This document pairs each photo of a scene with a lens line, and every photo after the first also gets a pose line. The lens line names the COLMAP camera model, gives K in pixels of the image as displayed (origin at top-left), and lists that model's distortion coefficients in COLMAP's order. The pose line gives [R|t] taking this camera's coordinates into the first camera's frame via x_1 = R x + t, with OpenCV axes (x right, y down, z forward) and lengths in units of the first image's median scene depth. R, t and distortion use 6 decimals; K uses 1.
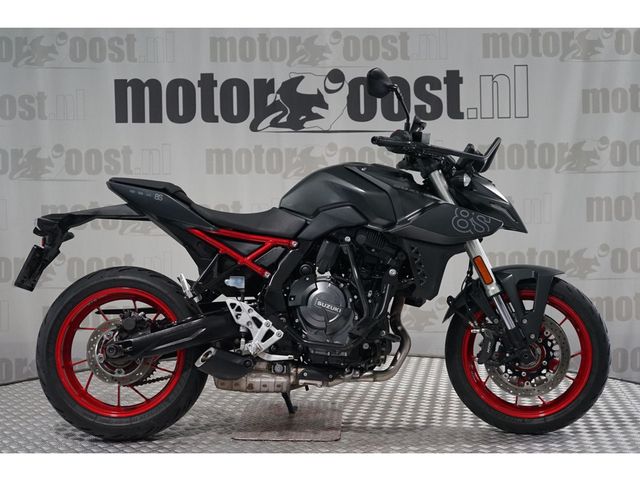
lens RADIAL K [[990.0, 0, 321.1], [0, 990.0, 241.3], [0, 0, 1]] dist [0.011920, 0.000000]
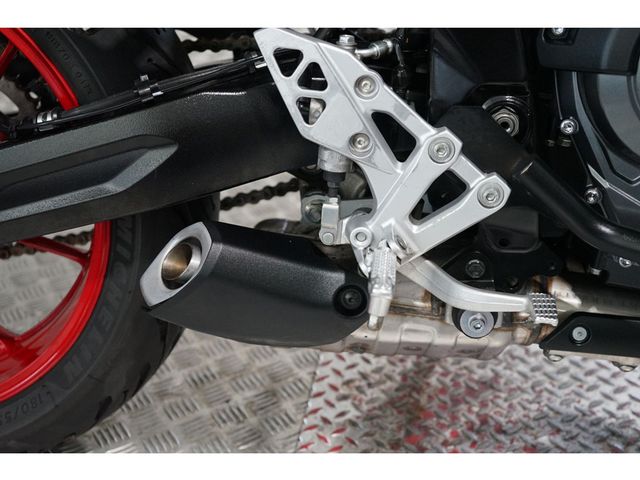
lens RADIAL K [[985.5, 0, 320.4], [0, 985.5, 239.8], [0, 0, 1]] dist [0.011064, 0.000000]
pose [[0.995954, 0.038975, -0.080970, -0.062326], [-0.001227, 0.906861, 0.421429, 0.008222], [0.089853, -0.419624, 0.903240, 0.784825]]
